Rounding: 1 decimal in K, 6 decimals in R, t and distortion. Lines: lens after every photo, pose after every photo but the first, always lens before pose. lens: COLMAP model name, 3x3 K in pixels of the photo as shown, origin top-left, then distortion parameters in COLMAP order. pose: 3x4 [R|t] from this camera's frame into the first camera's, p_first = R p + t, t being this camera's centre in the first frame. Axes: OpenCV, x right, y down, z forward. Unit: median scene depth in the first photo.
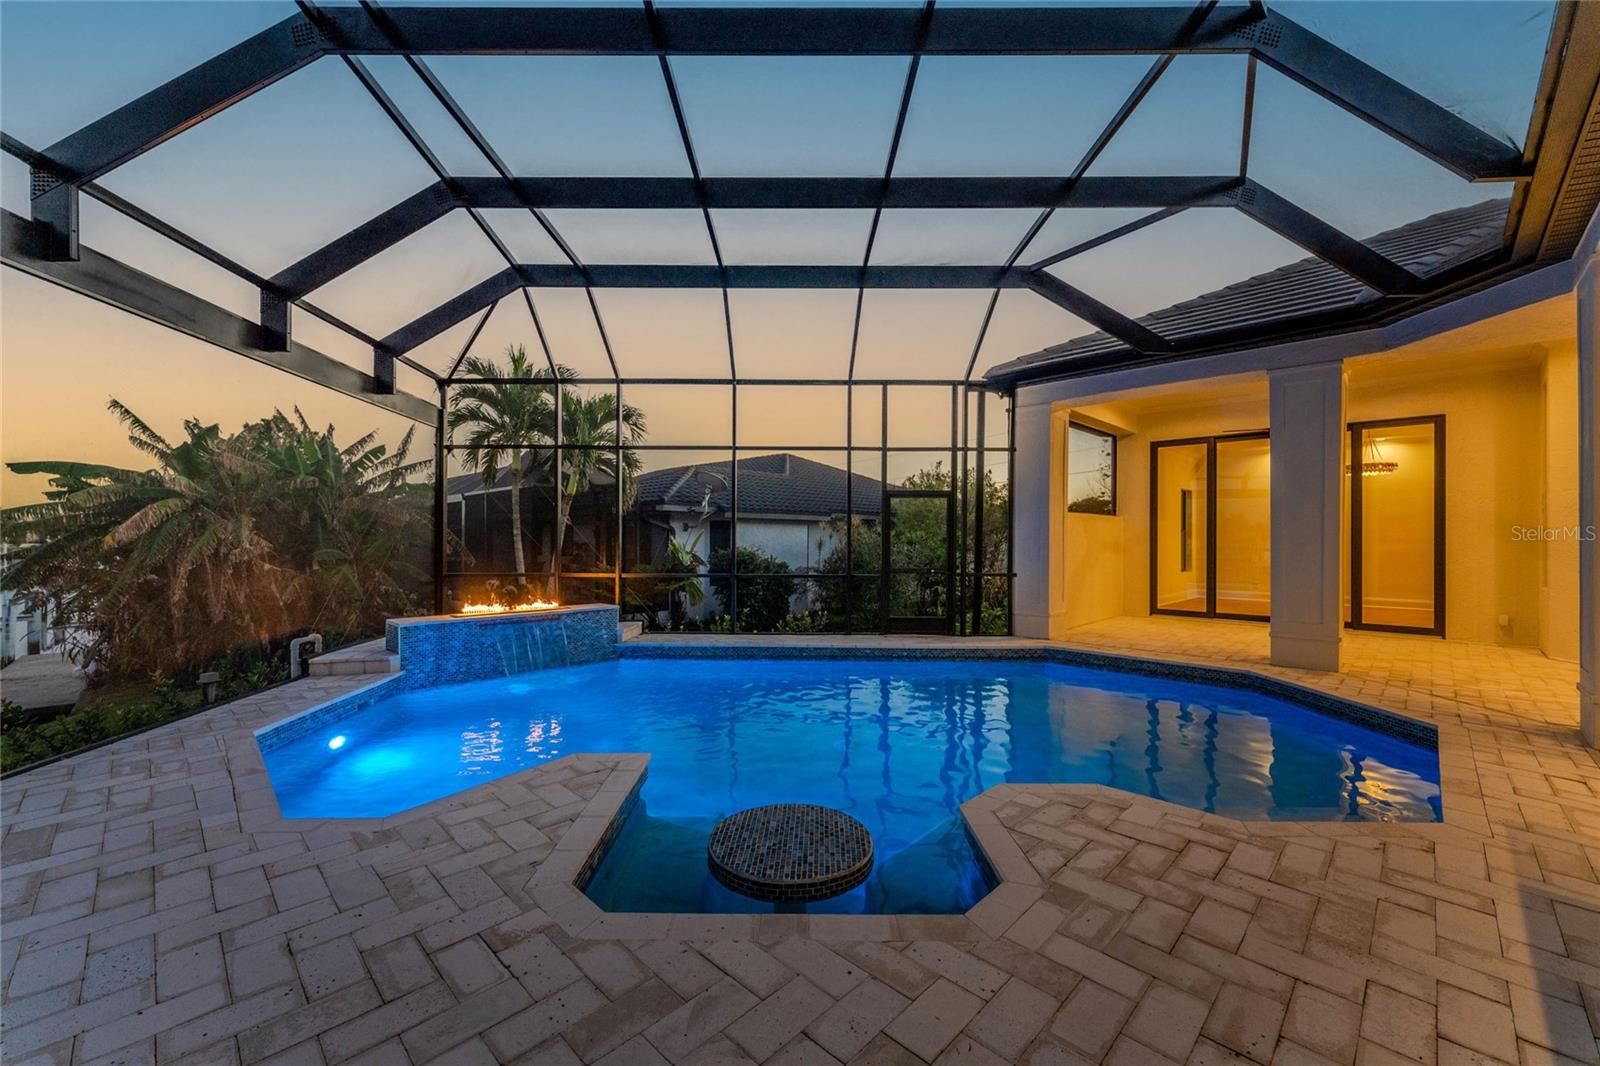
lens RADIAL K [[635.5, 0, 800.0], [0, 635.5, 533.0], [0, 0, 1]] dist [0.002647, 0.000363]
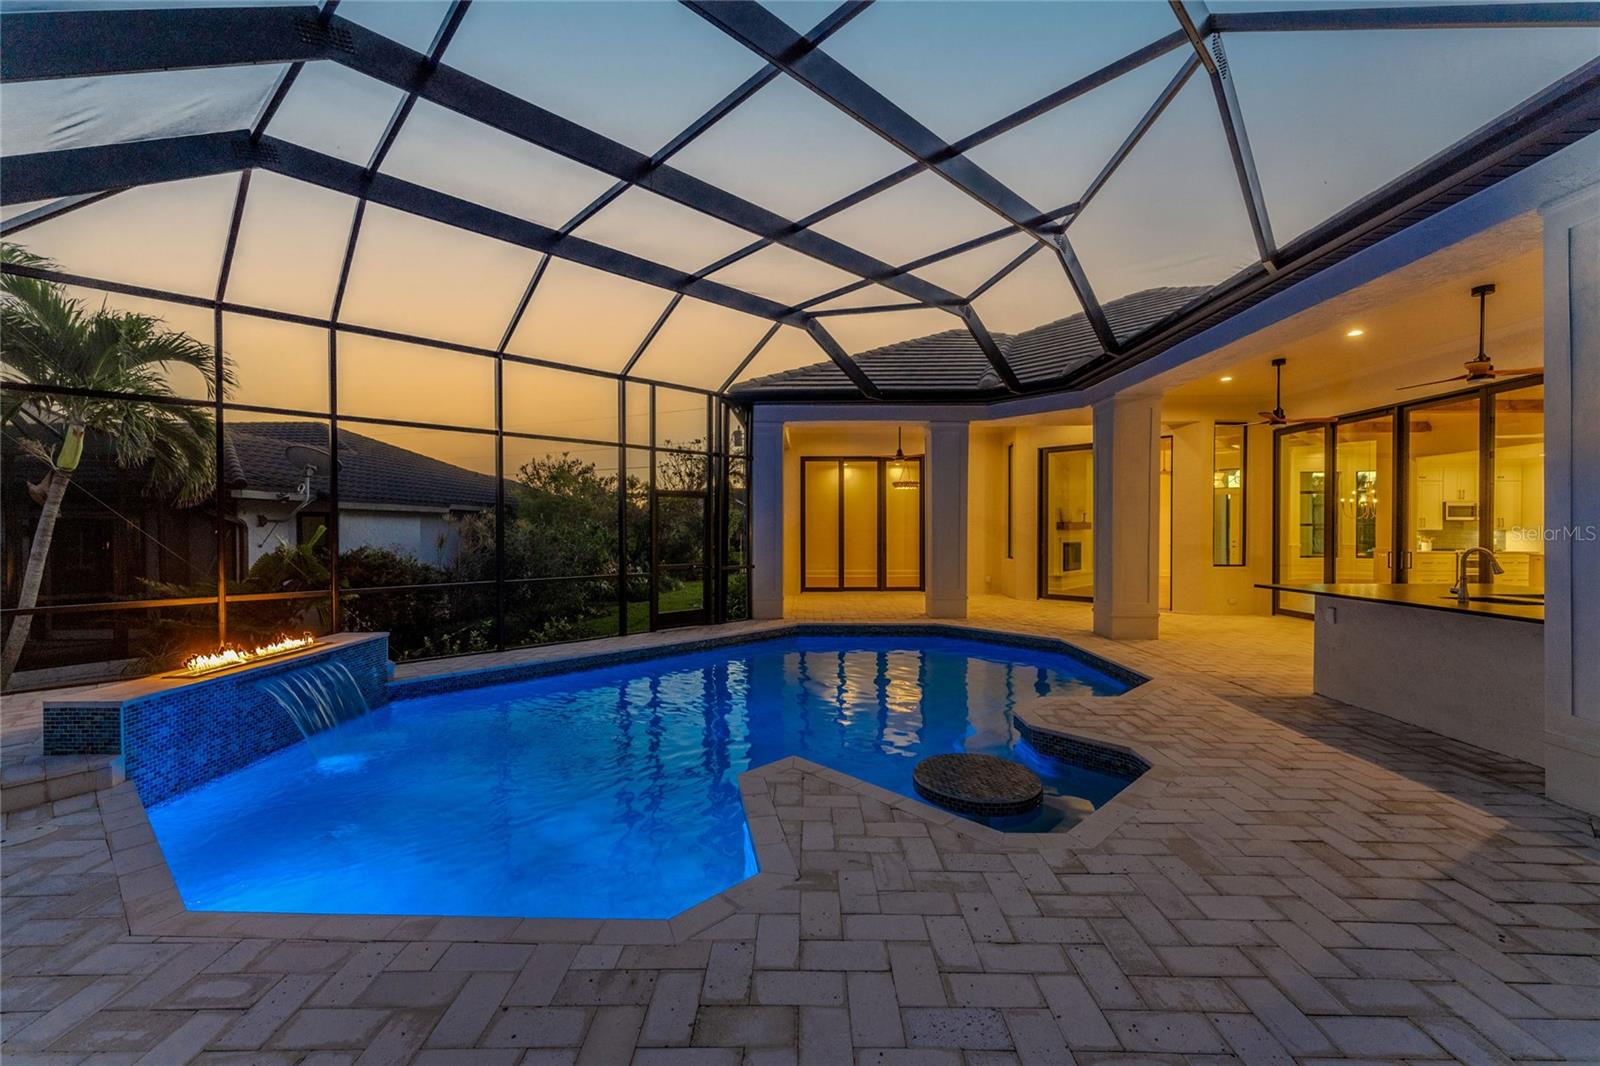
lens RADIAL K [[635.5, 0, 800.0], [0, 635.5, 533.0], [0, 0, 1]] dist [0.002647, 0.000363]
pose [[0.722063, -0.010801, 0.691743, -0.454039], [-0.001983, 0.999842, 0.017682, -0.017871], [-0.691825, -0.014139, 0.721927, 0.117278]]
